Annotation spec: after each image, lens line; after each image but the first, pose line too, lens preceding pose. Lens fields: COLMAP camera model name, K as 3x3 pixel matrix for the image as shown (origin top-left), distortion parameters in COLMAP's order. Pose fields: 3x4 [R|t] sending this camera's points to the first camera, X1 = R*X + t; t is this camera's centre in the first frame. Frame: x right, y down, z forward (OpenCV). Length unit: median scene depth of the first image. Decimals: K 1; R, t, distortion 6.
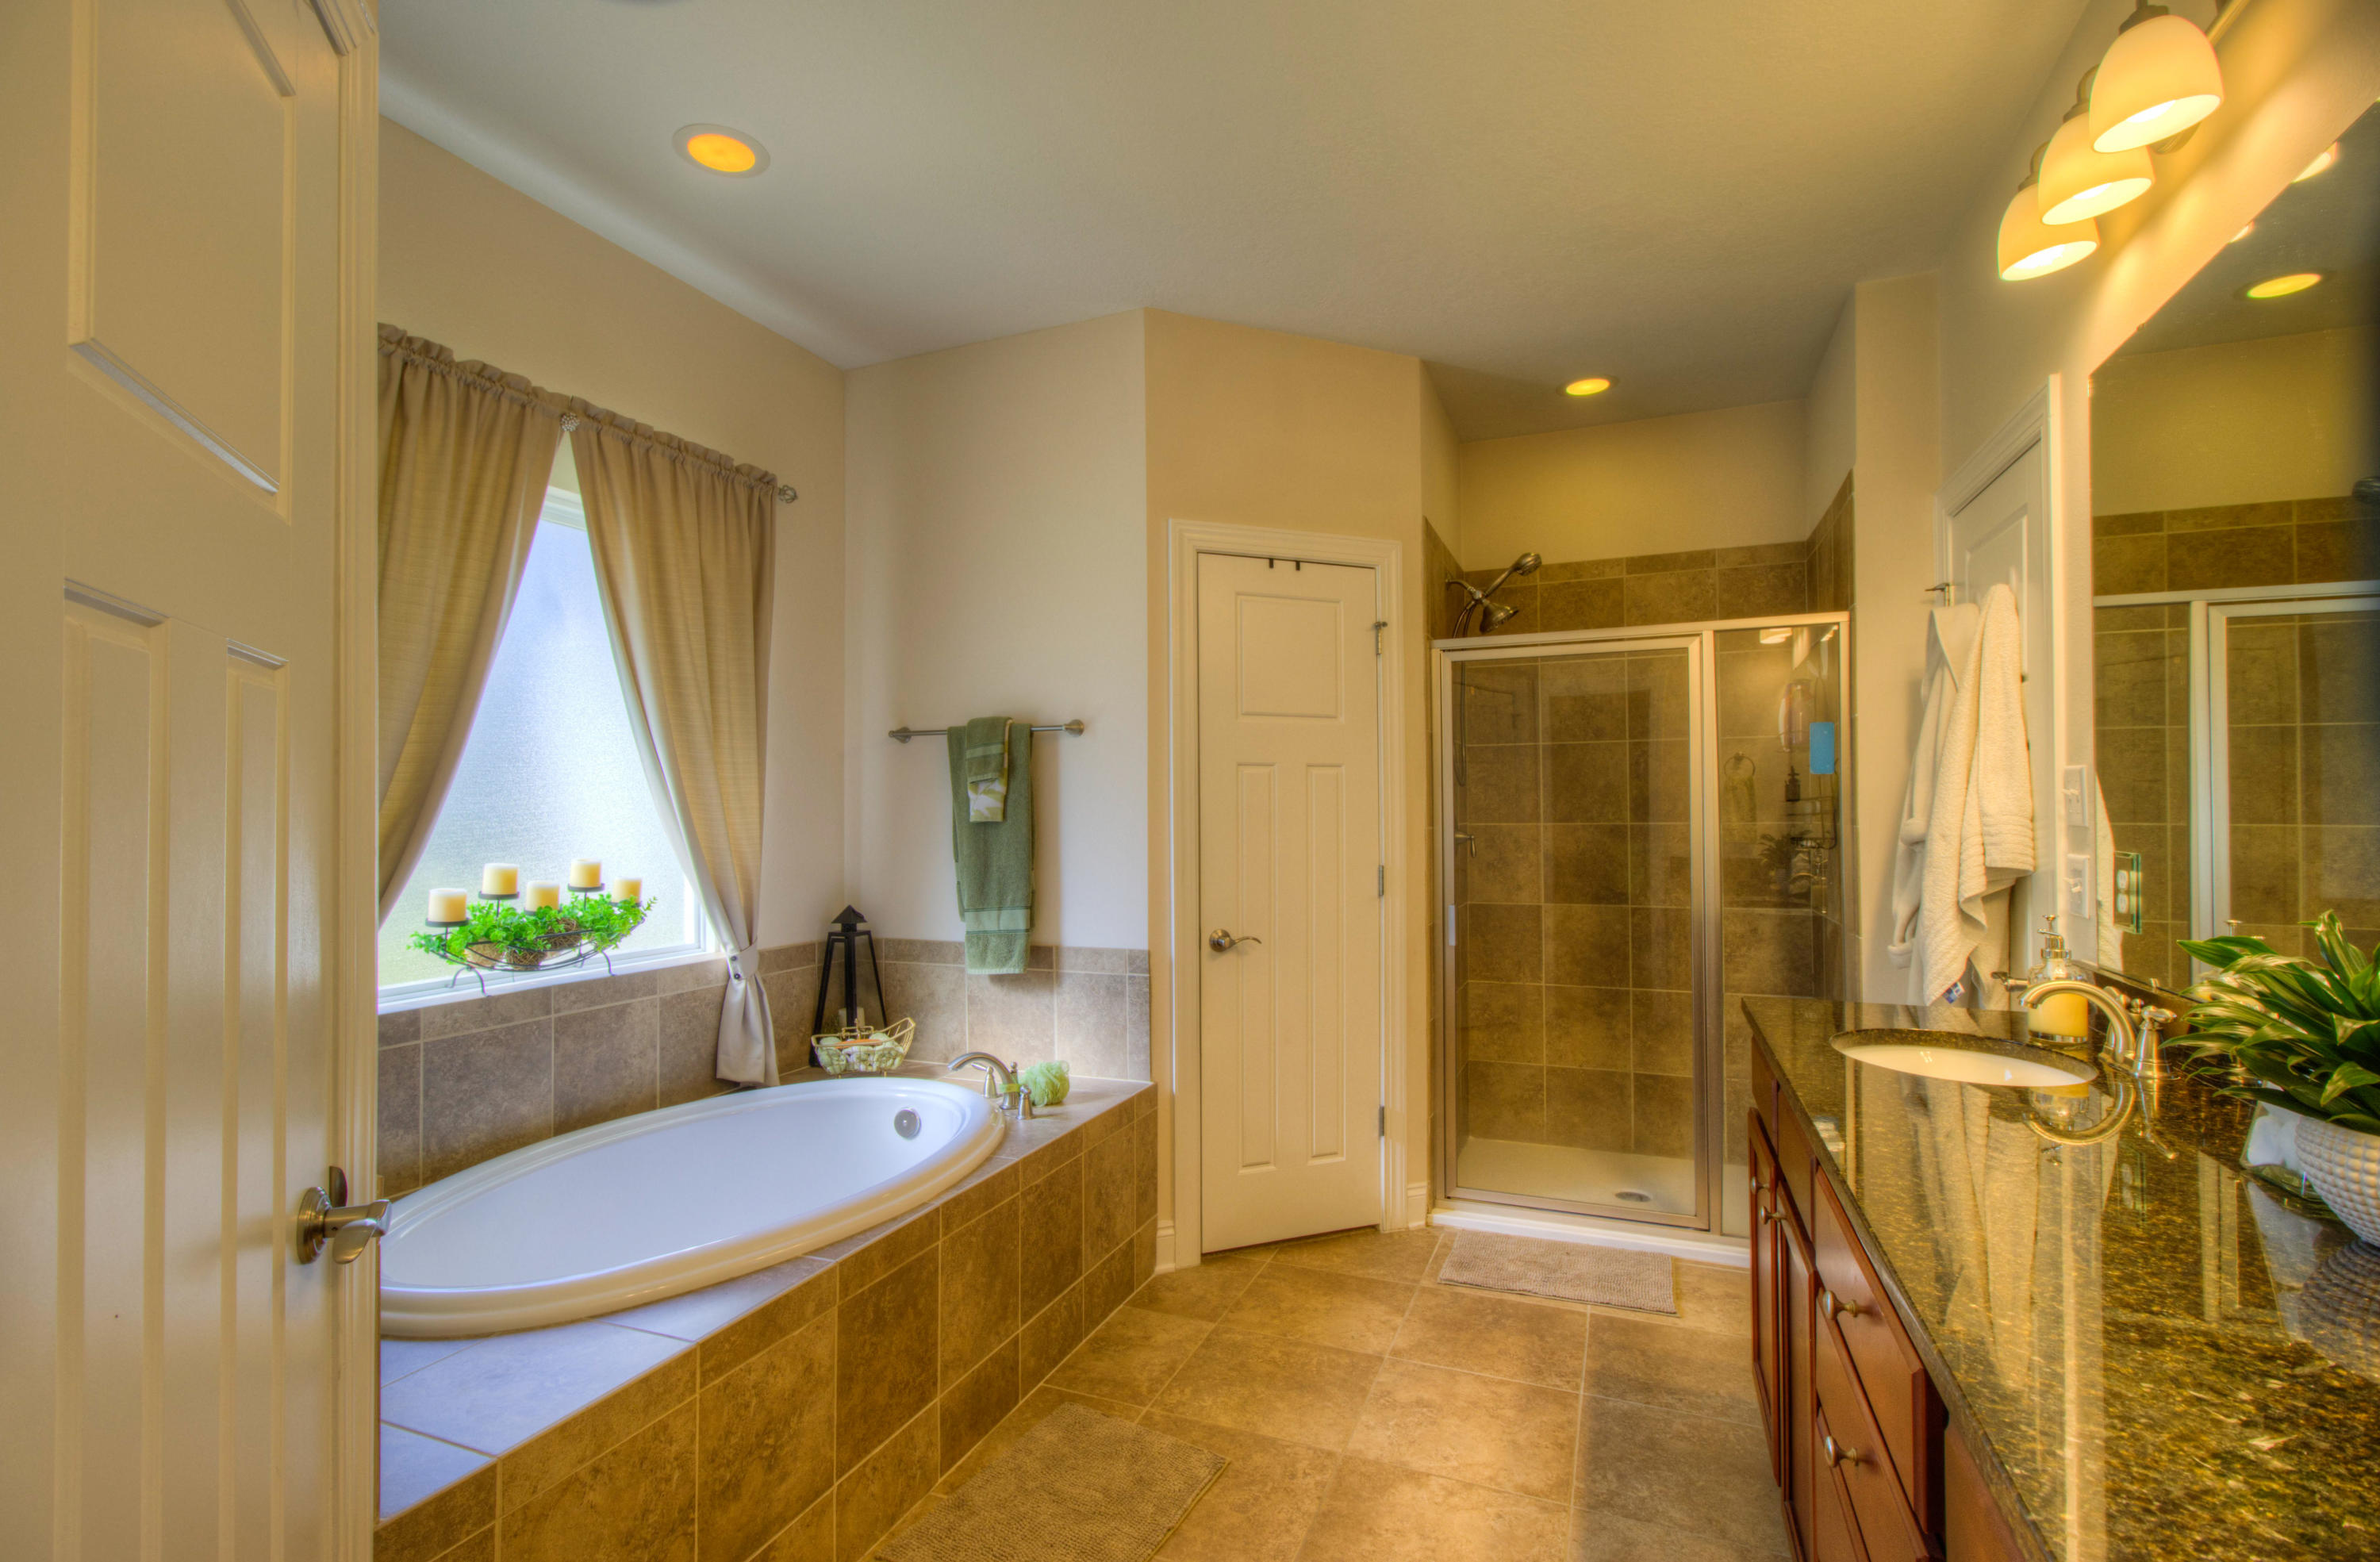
lens RADIAL K [[1121.1, 0, 1181.2], [0, 1121.1, 790.3], [0, 0, 1]] dist [-0.006705, 0.000435]
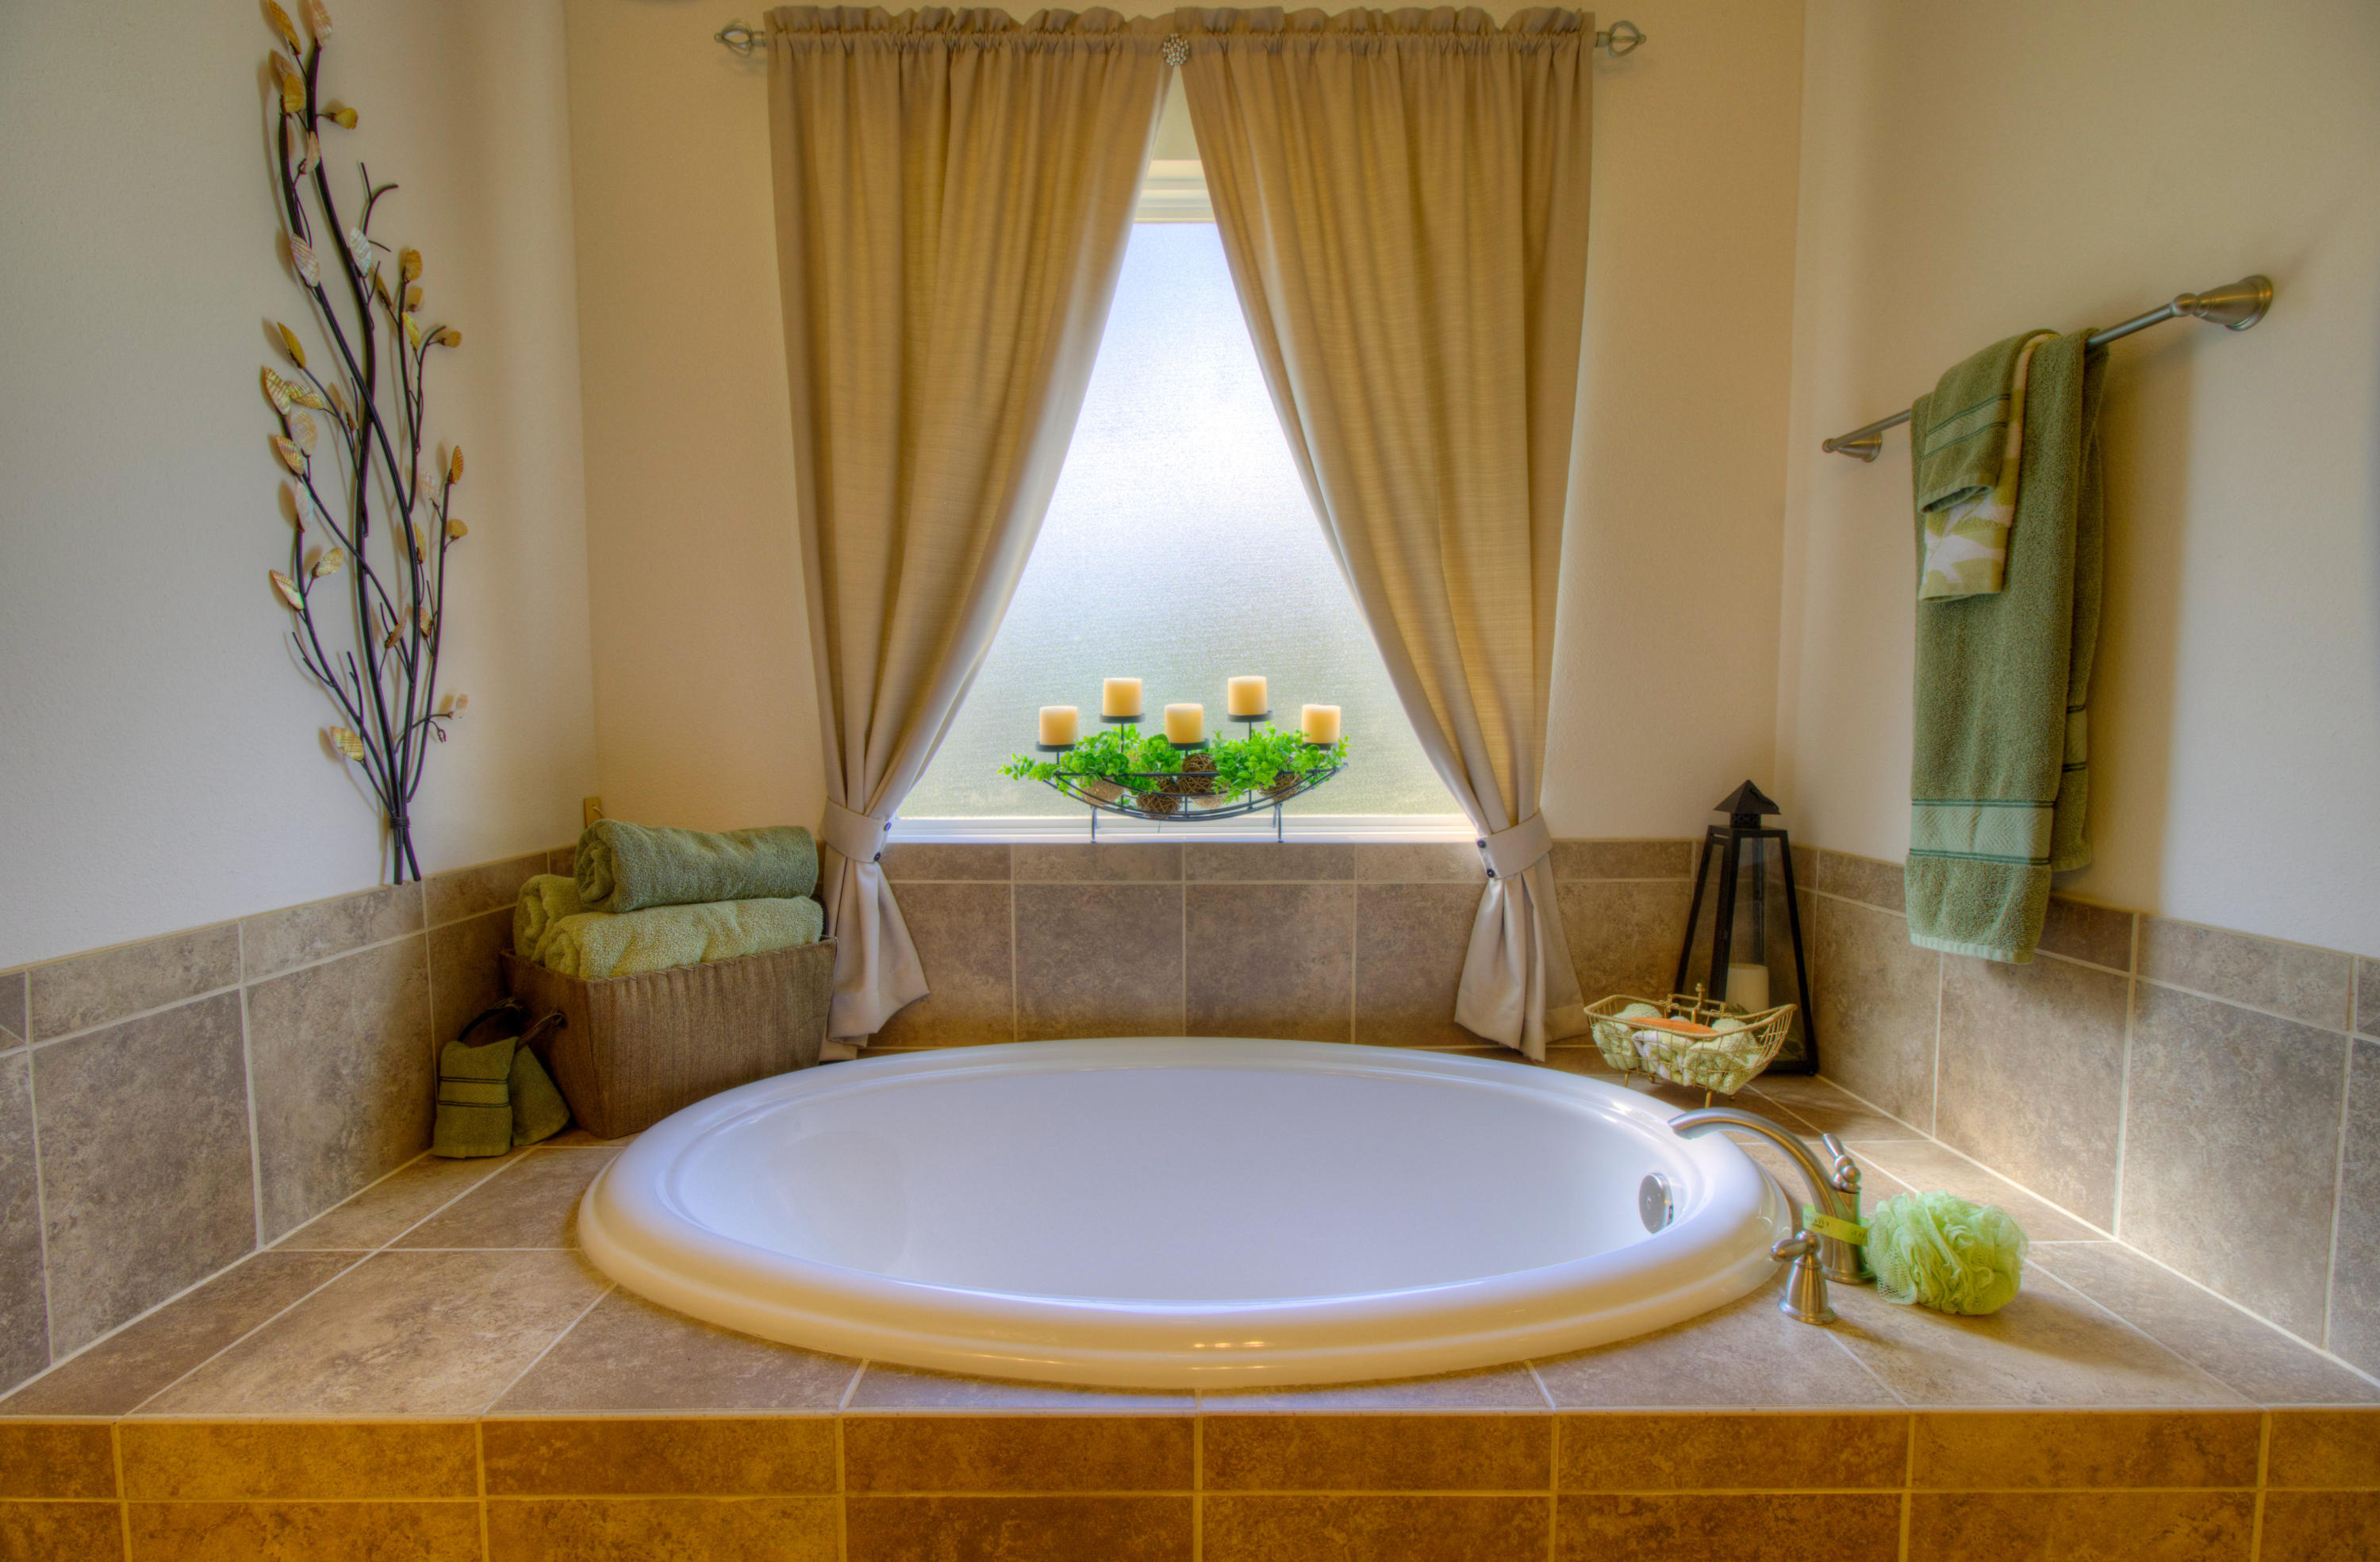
lens RADIAL K [[1121.1, 0, 1189.0], [0, 1121.1, 804.4], [0, 0, 1]] dist [-0.006705, 0.000435]
pose [[0.380889, 0.076236, -0.921473, 0.128051], [0.016177, 0.995893, 0.089080, 0.073744], [0.924479, -0.048836, 0.378091, 0.653071]]
